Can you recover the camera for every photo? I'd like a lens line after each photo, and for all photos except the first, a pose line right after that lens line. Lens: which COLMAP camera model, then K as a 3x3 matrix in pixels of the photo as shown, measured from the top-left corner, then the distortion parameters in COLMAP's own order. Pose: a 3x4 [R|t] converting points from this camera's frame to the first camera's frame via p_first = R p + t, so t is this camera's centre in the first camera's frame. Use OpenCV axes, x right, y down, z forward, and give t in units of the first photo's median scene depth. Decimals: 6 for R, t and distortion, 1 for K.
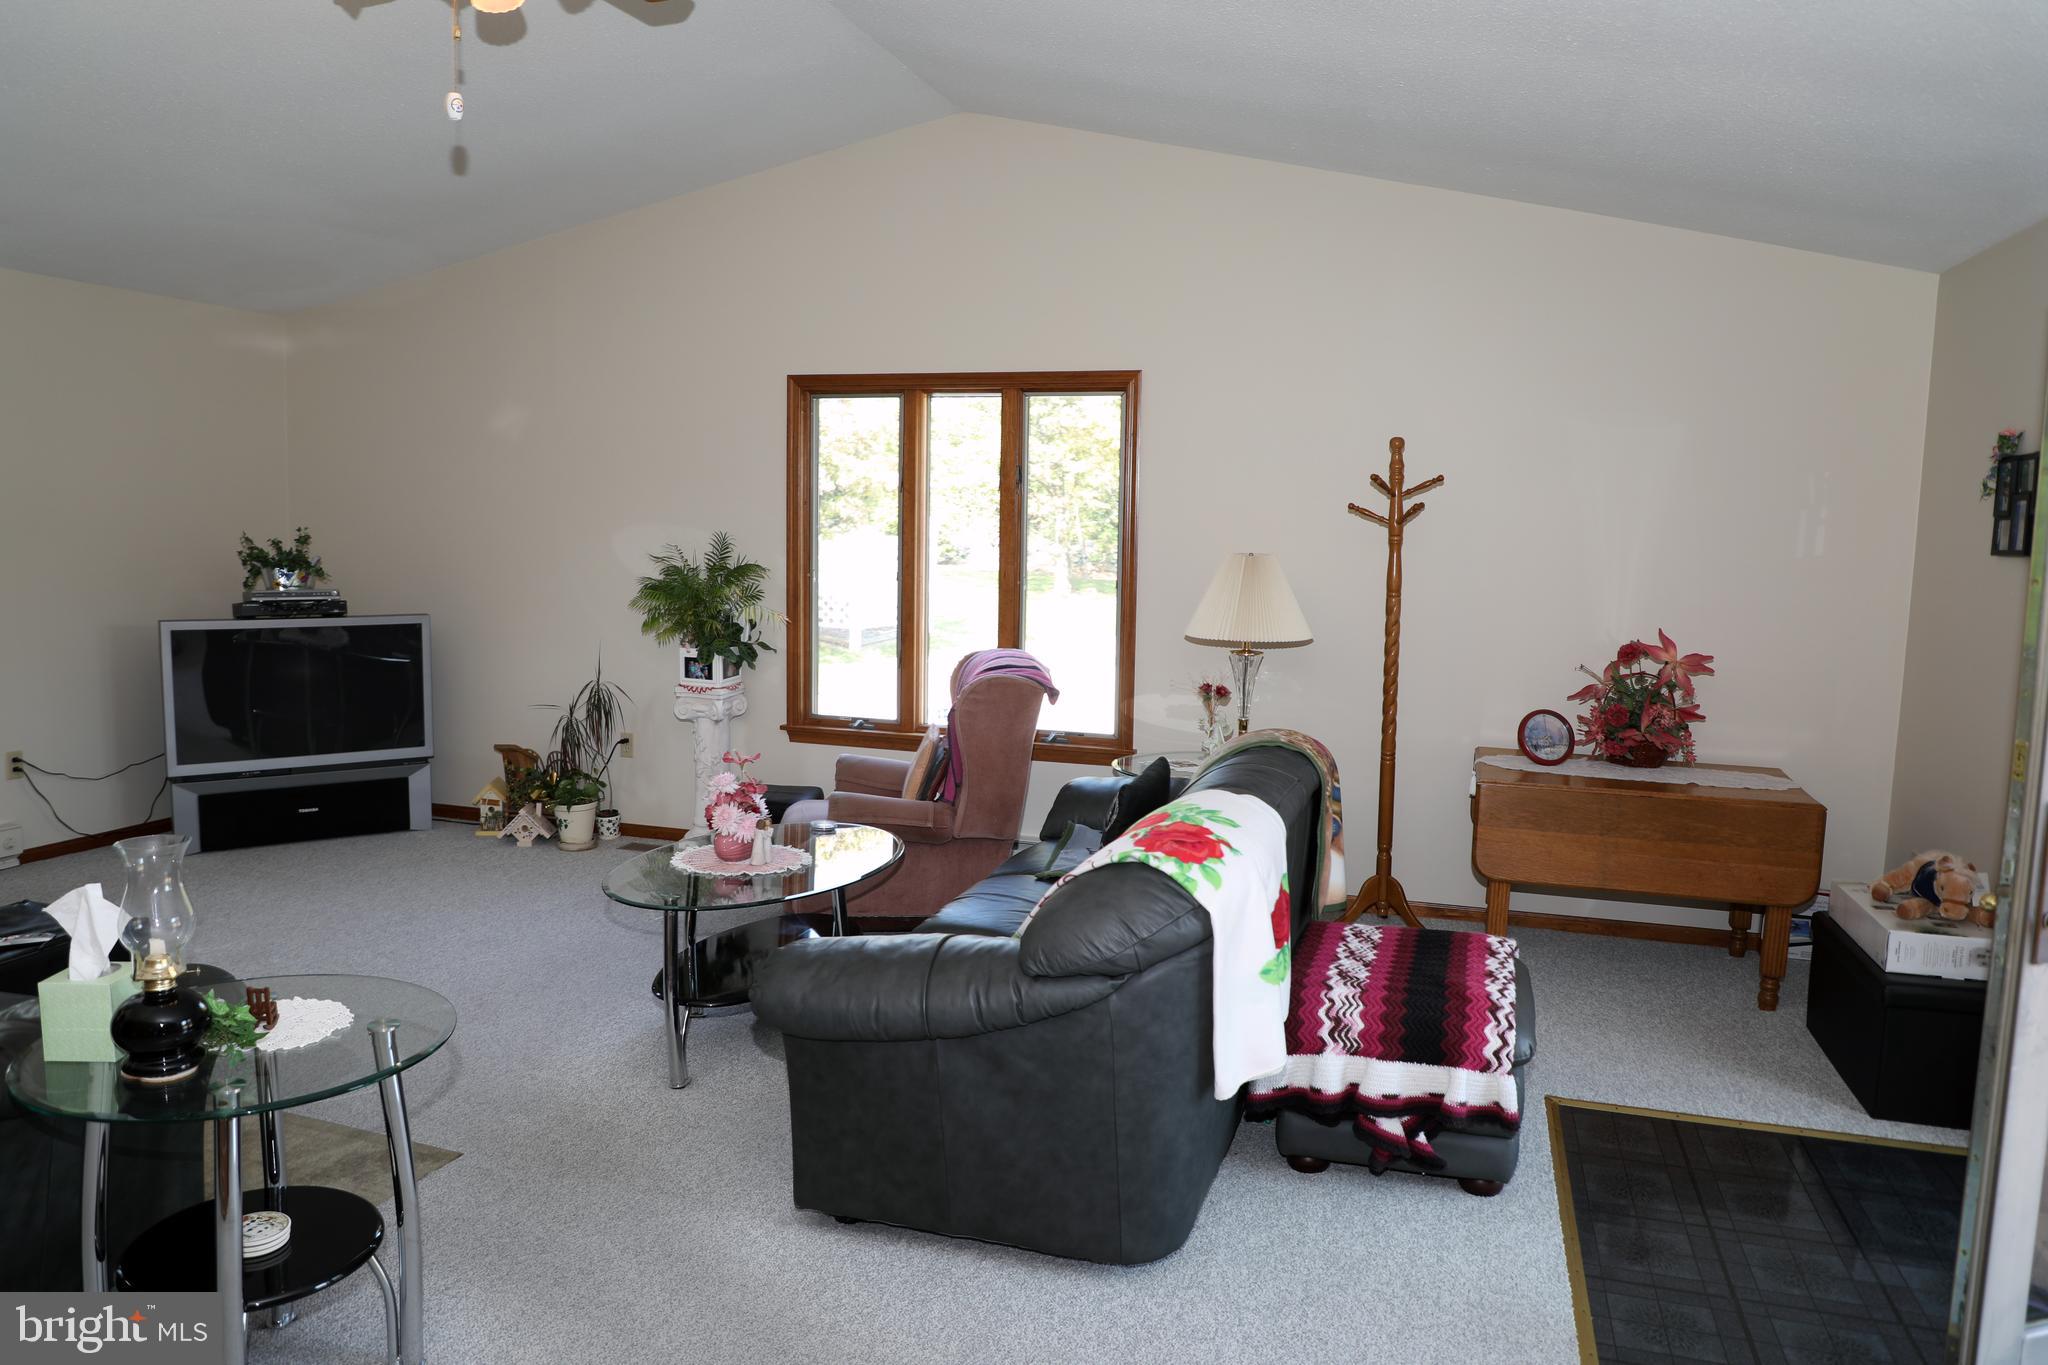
lens RADIAL K [[1388.9, 0, 1021.8], [0, 1388.9, 678.1], [0, 0, 1]] dist [-0.070104, 0.031243]
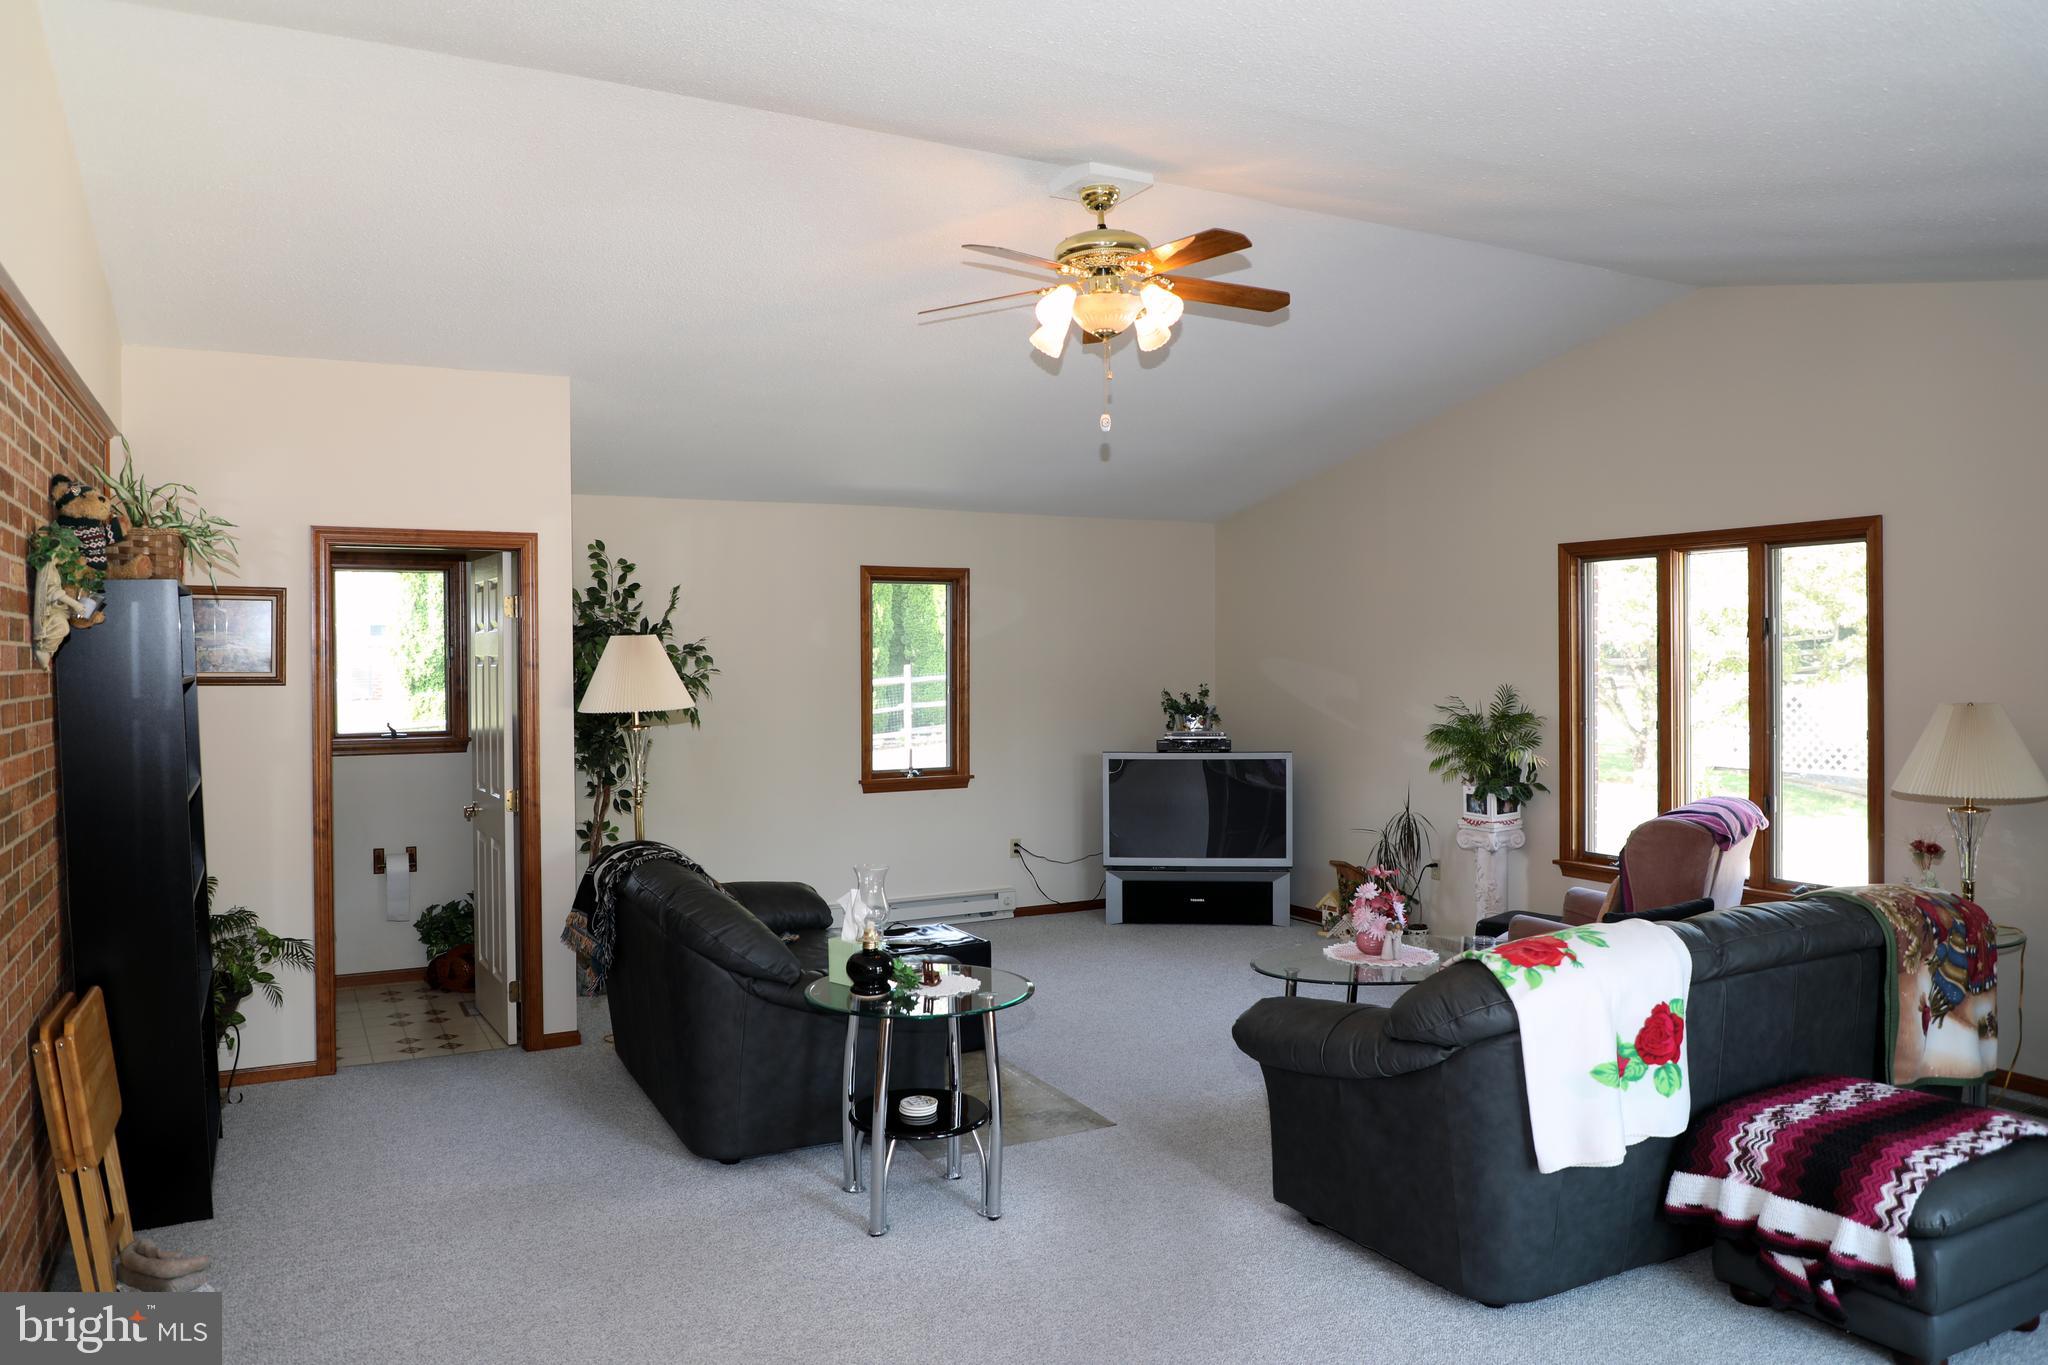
lens RADIAL K [[1388.9, 0, 1019.6], [0, 1388.9, 681.9], [0, 0, 1]] dist [-0.070104, 0.031243]
pose [[0.715937, -0.015038, -0.698003, 0.309422], [-0.054990, 0.995447, -0.077849, 0.001948], [0.695996, 0.094118, 0.711851, -0.085630]]
